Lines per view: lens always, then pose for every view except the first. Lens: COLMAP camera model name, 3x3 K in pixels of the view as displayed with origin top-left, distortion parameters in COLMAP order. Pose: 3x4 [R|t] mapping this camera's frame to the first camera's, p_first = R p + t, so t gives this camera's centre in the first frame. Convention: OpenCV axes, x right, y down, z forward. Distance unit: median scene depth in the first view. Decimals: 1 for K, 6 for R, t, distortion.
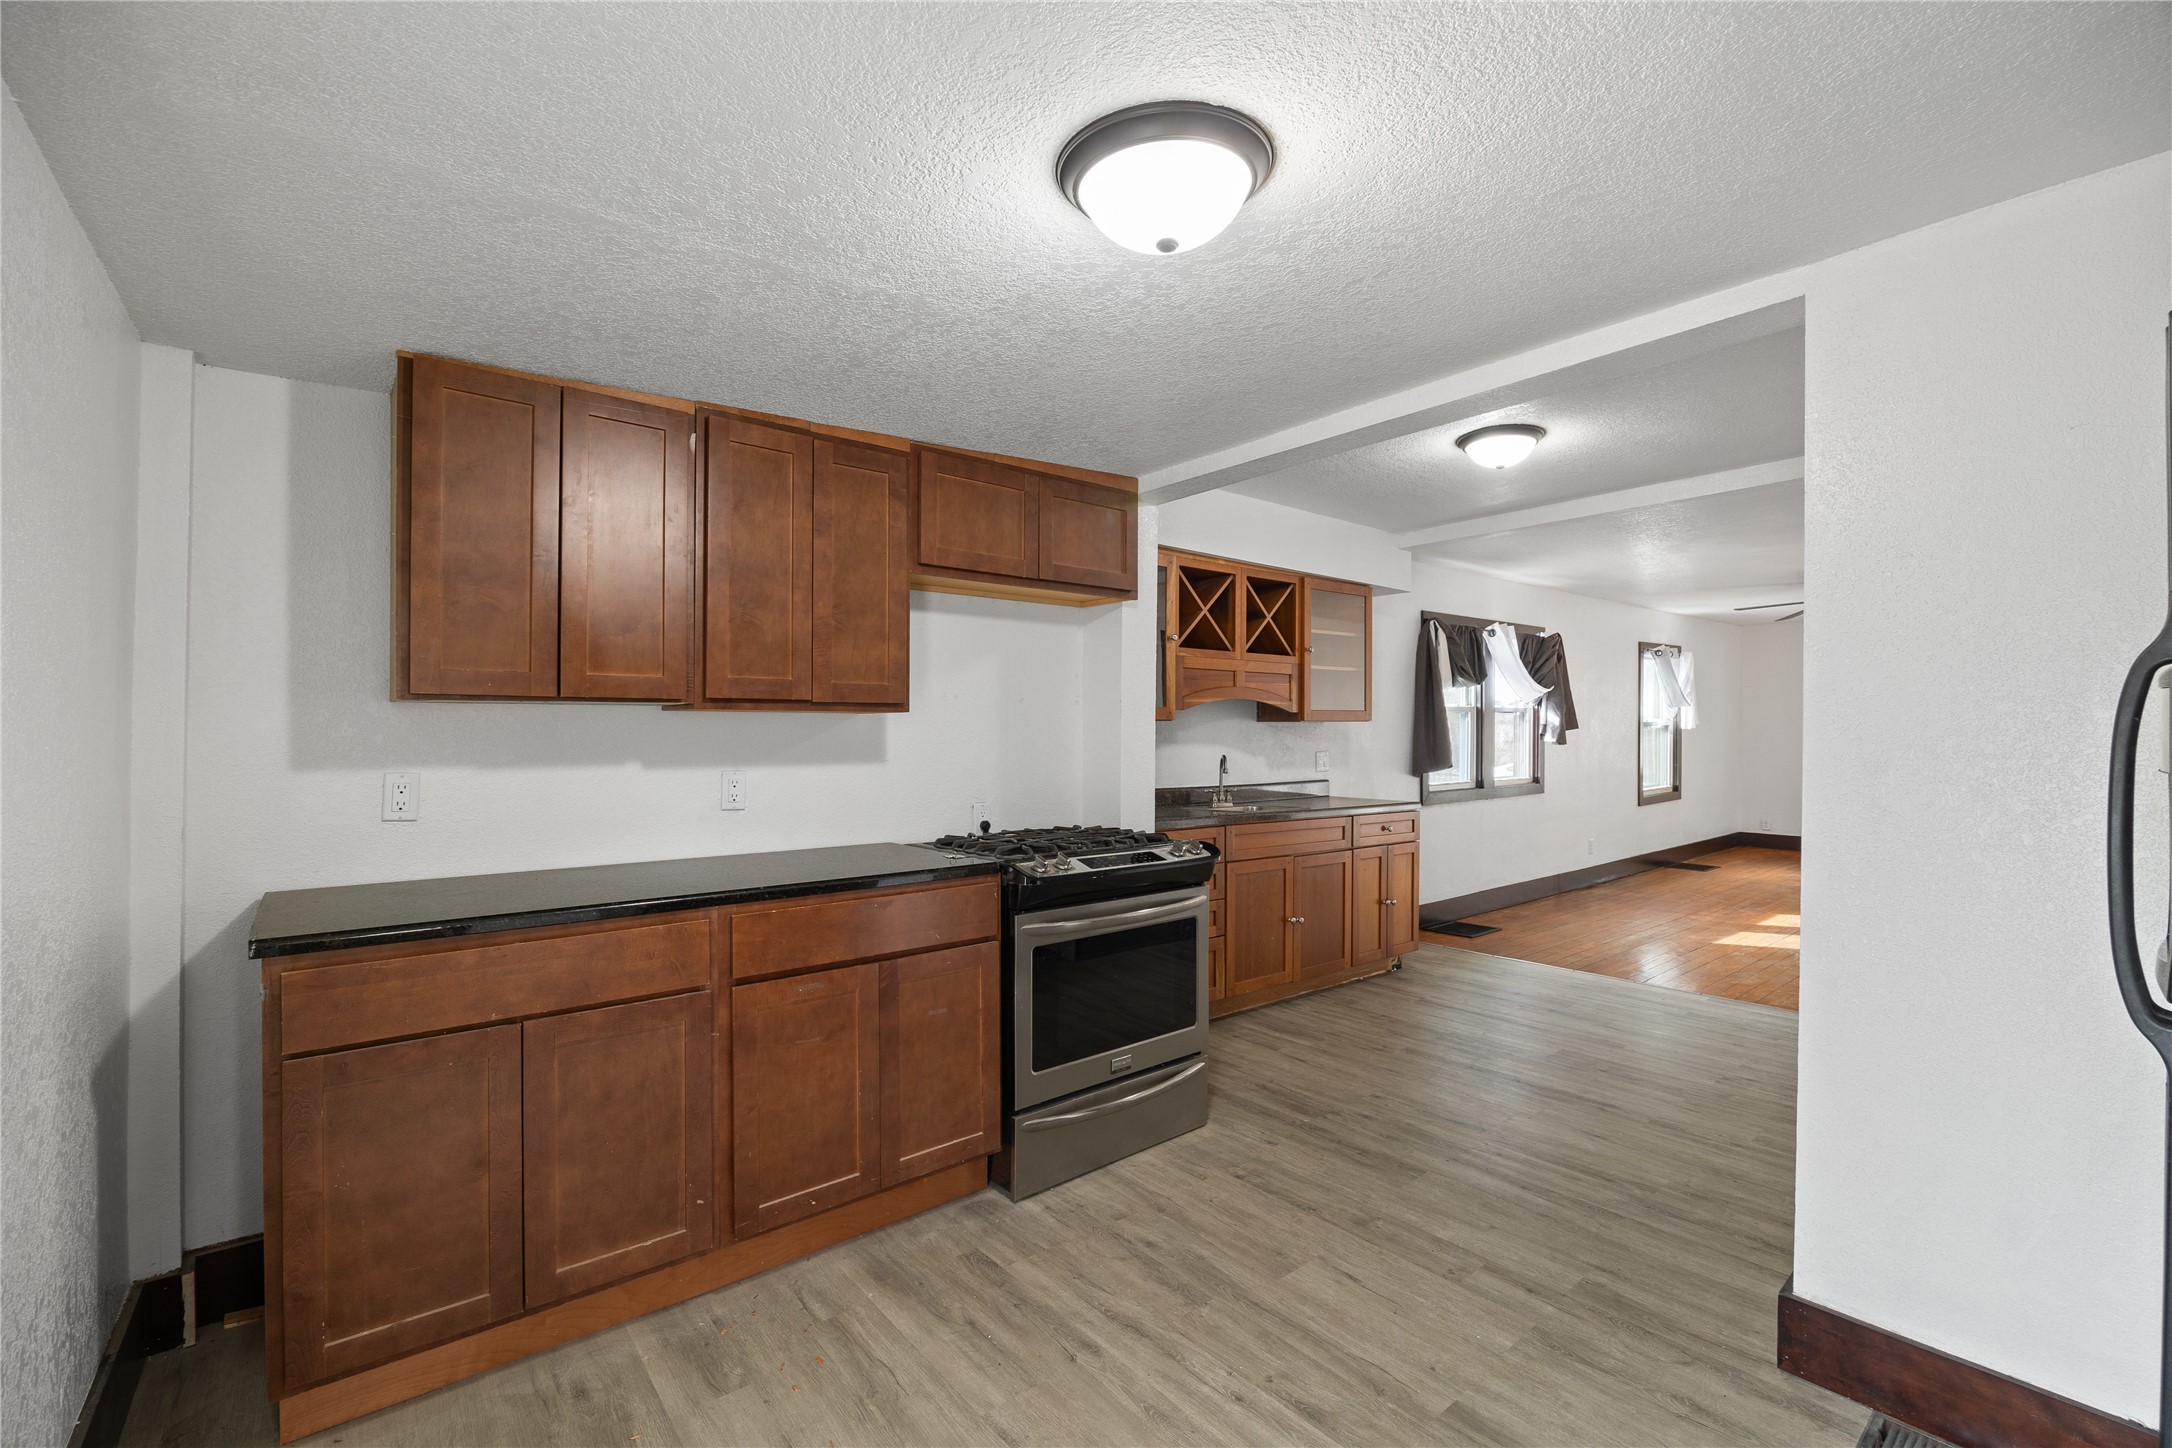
lens RADIAL K [[927.3, 0, 1098.4], [0, 927.3, 734.8], [0, 0, 1]] dist [-0.018158, 0.000303]
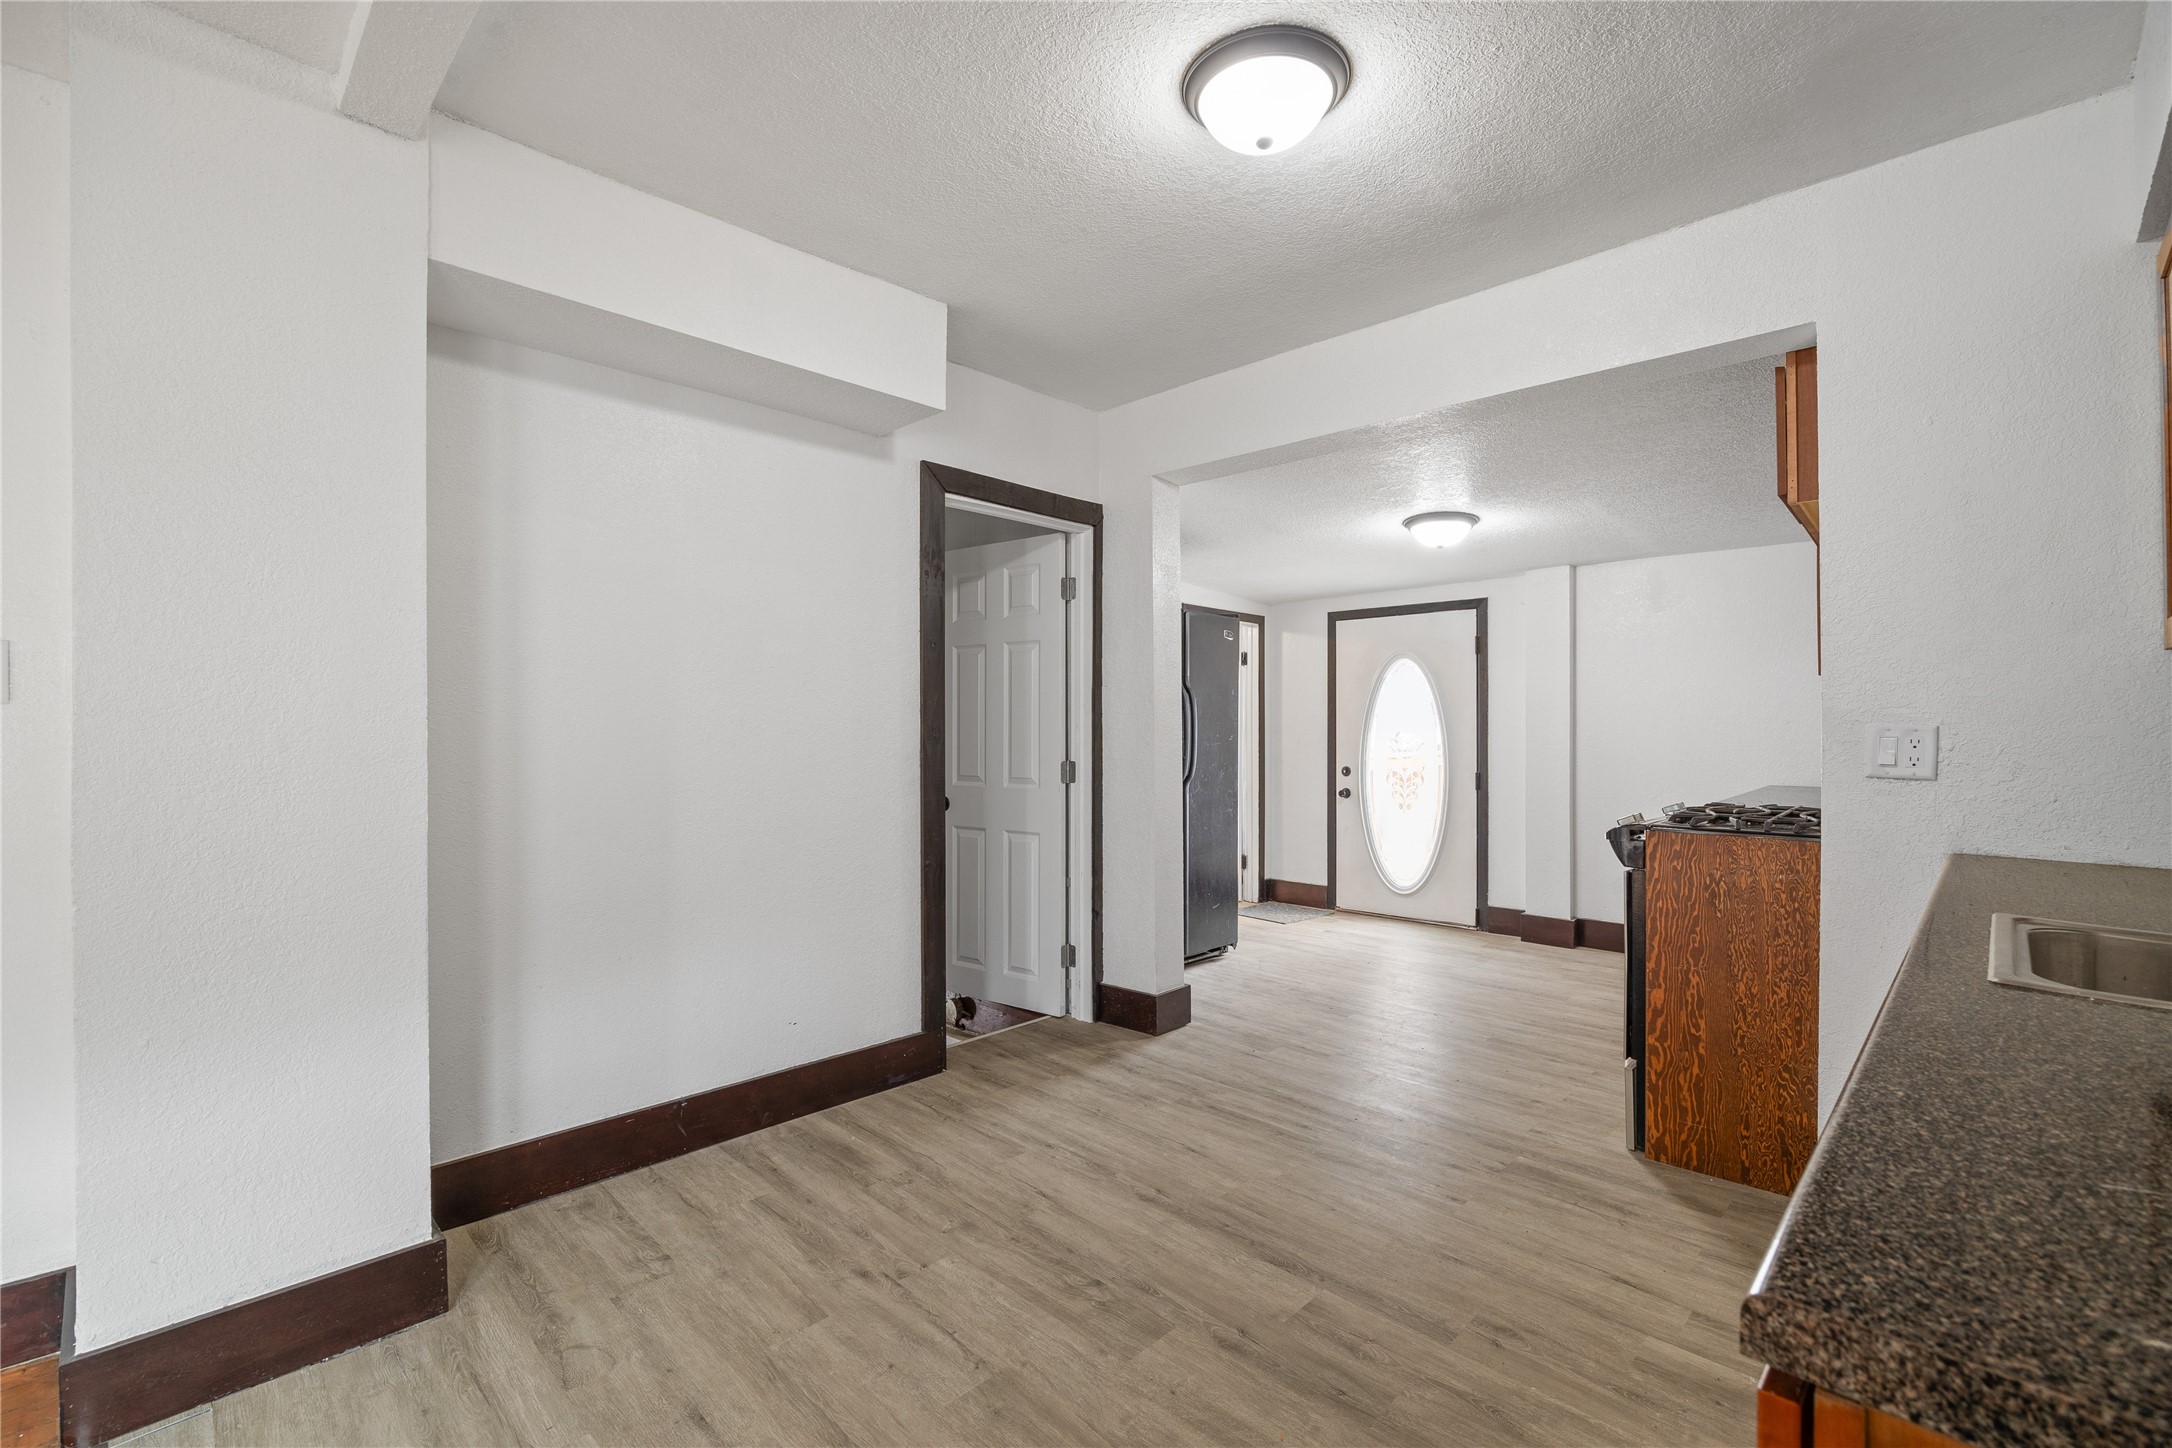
lens RADIAL K [[929.3, 0, 1086.0], [0, 929.3, 724.0], [0, 0, 1]] dist [-0.016198, 0.000444]
pose [[-0.995238, -0.000499, -0.097469, 0.699145], [0.000147, 0.999978, -0.006623, 0.029082], [0.097471, -0.006606, -0.995216, 1.795322]]
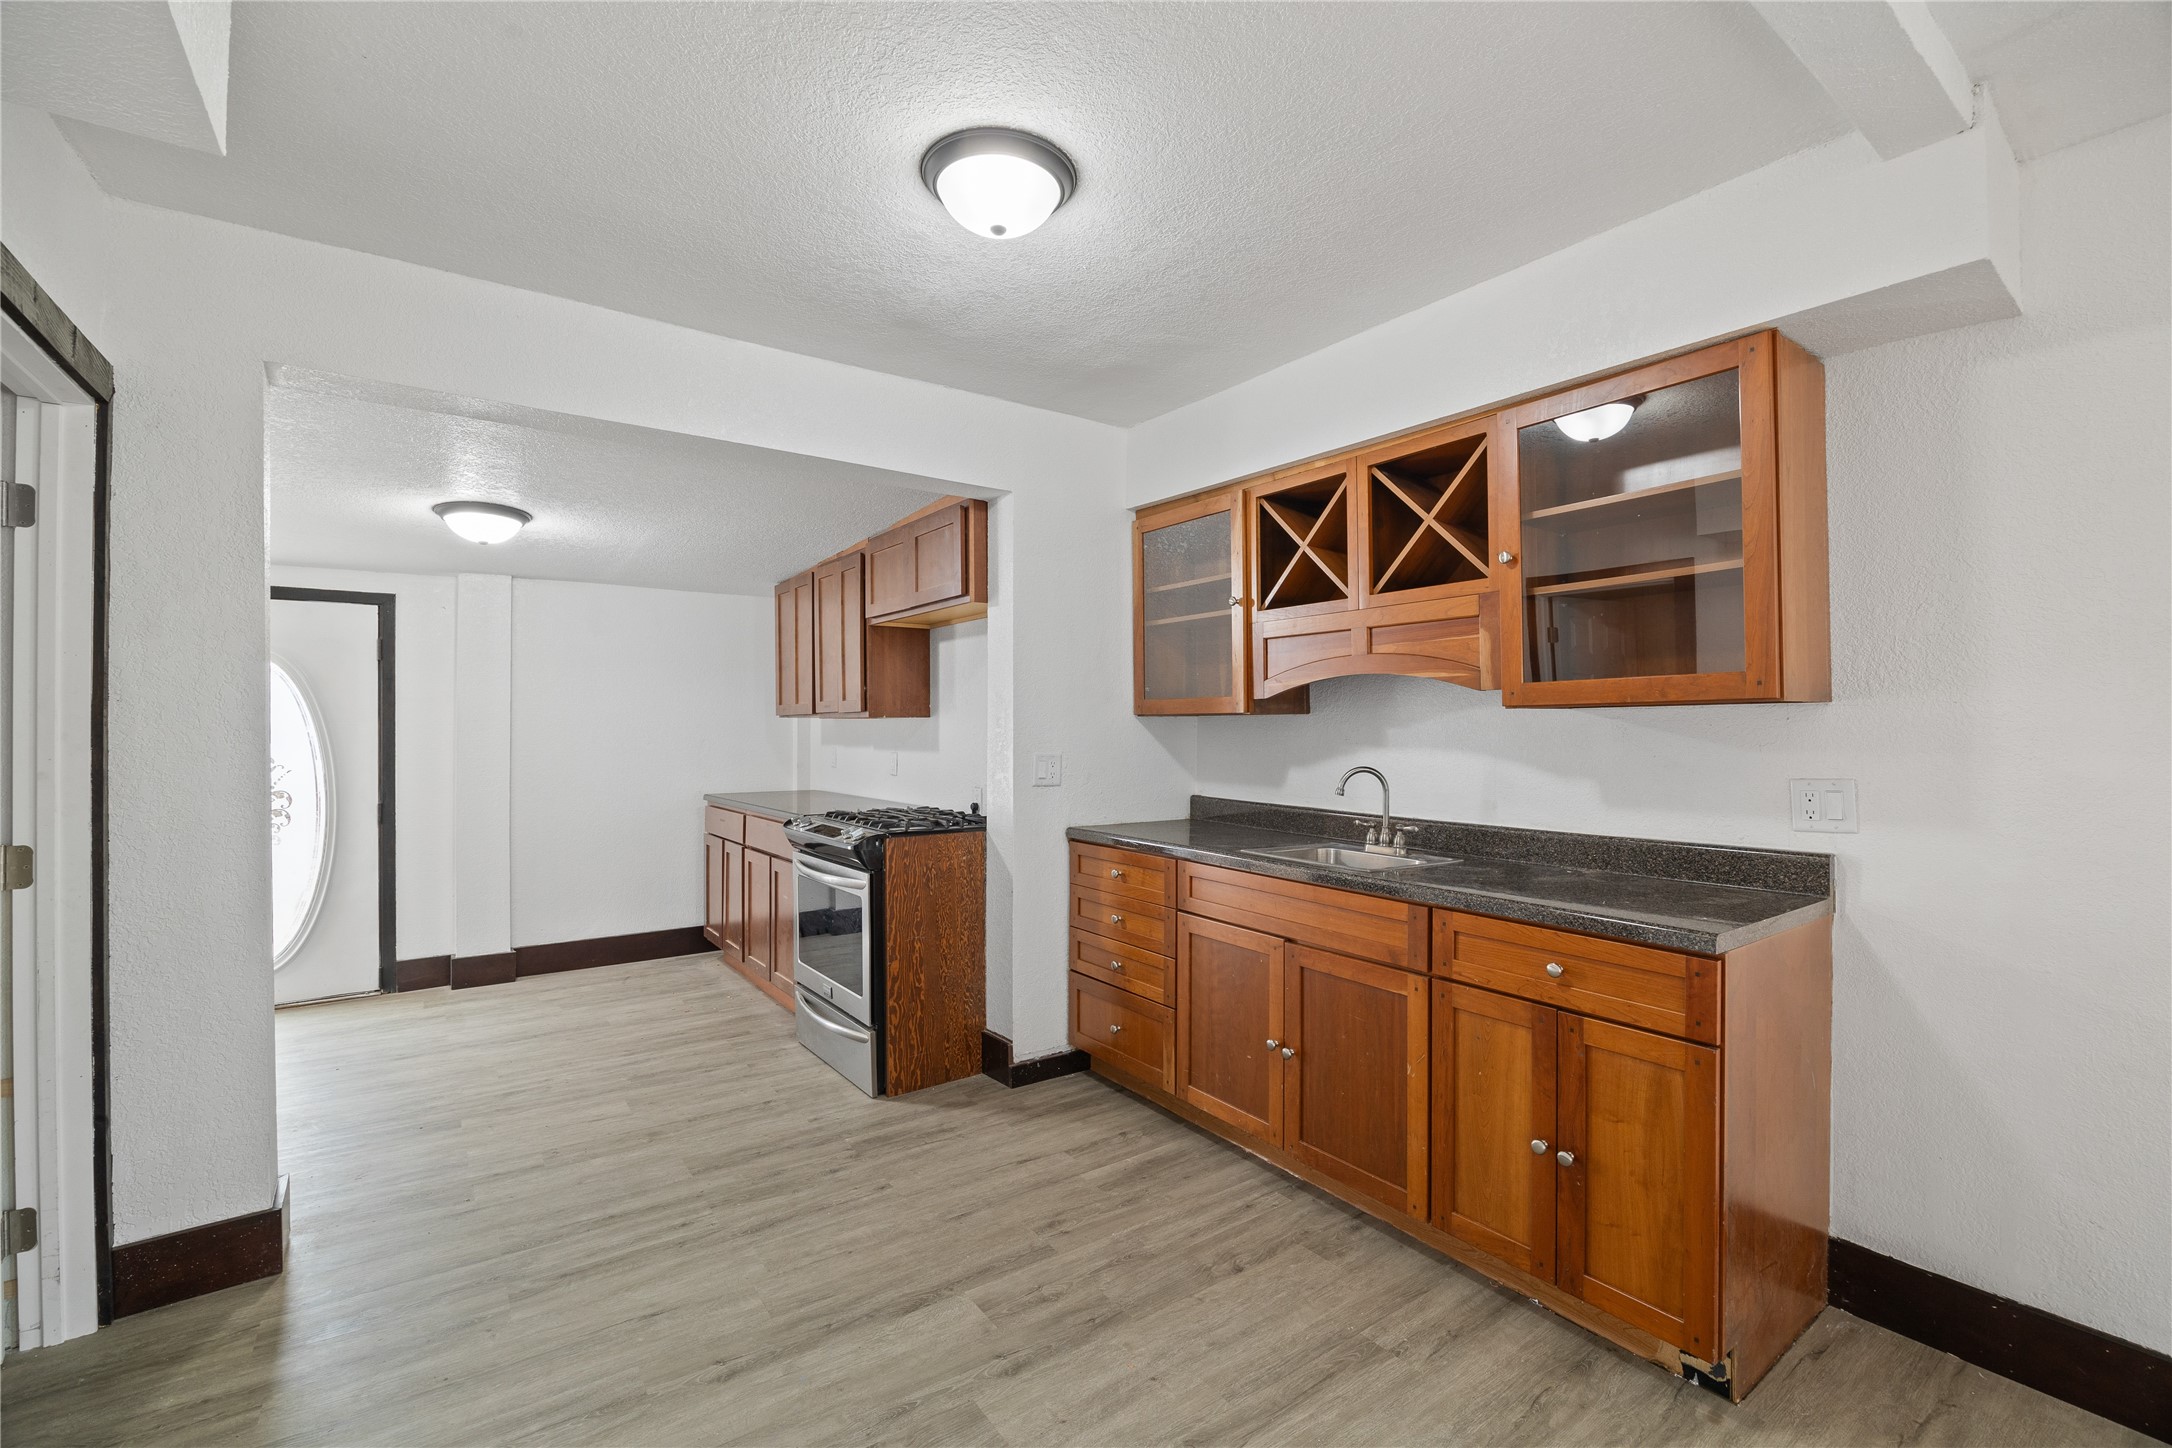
lens RADIAL K [[929.3, 0, 1086.0], [0, 929.3, 724.0], [0, 0, 1]] dist [-0.016198, 0.000444]
pose [[-0.071283, -0.004866, -0.997444, 1.158520], [0.002942, 0.999983, -0.005089, -0.004736], [0.997452, -0.003297, -0.071267, 1.312352]]
